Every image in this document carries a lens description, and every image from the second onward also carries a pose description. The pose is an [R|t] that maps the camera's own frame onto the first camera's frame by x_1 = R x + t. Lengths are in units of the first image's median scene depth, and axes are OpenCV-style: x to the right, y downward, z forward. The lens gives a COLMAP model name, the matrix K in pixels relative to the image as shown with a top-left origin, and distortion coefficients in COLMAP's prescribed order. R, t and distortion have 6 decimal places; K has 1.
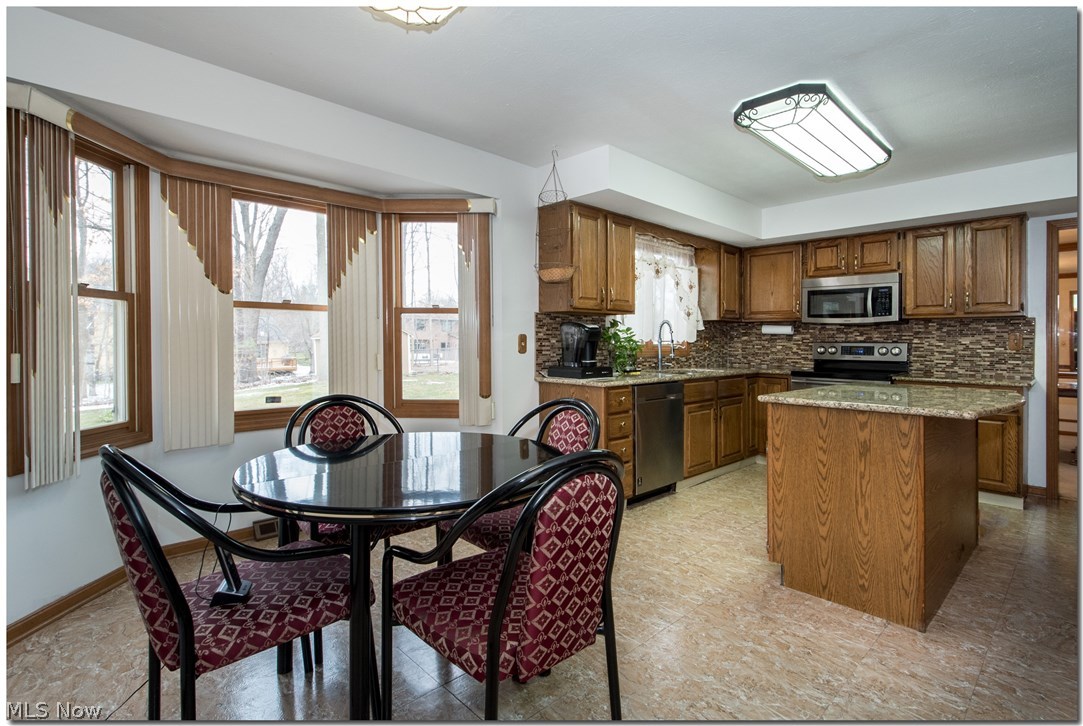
lens RADIAL K [[499.8, 0, 535.9], [0, 499.8, 328.8], [0, 0, 1]] dist [-0.004887, -0.000515]
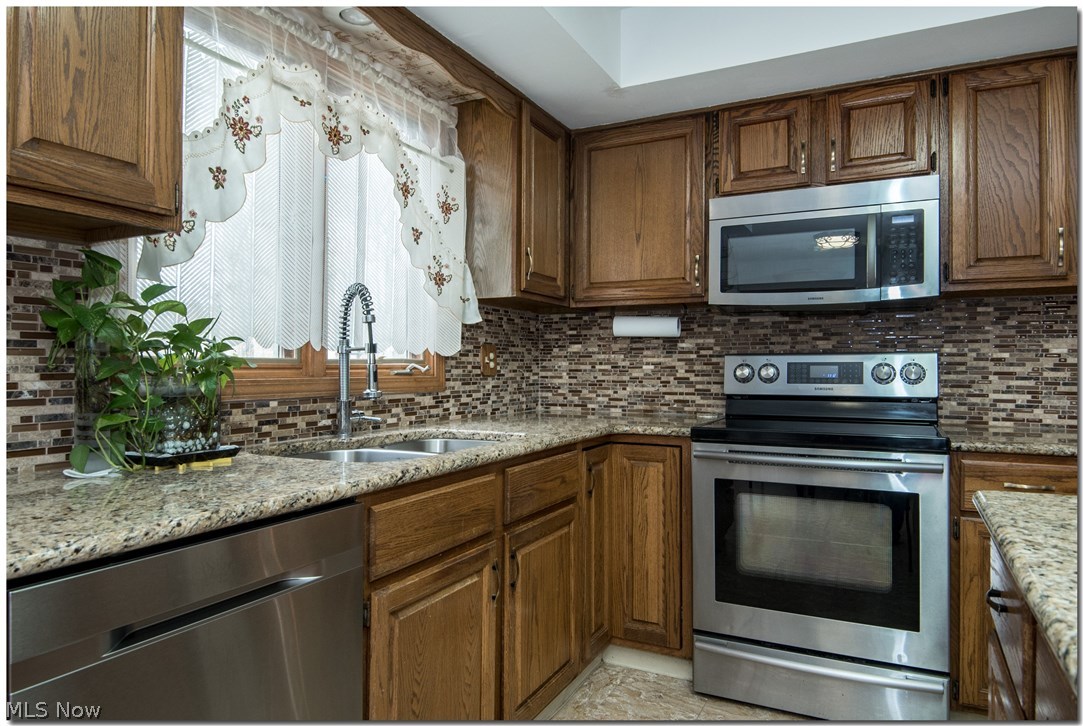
lens RADIAL K [[689.6, 0, 541.7], [0, 689.6, 360.9], [0, 0, 1]] dist [0.002436, 0.000245]
pose [[0.934523, -0.002598, 0.355893, 0.193890], [-0.003470, 0.999859, 0.016411, 0.022602], [-0.355886, -0.016571, 0.934383, 0.491872]]
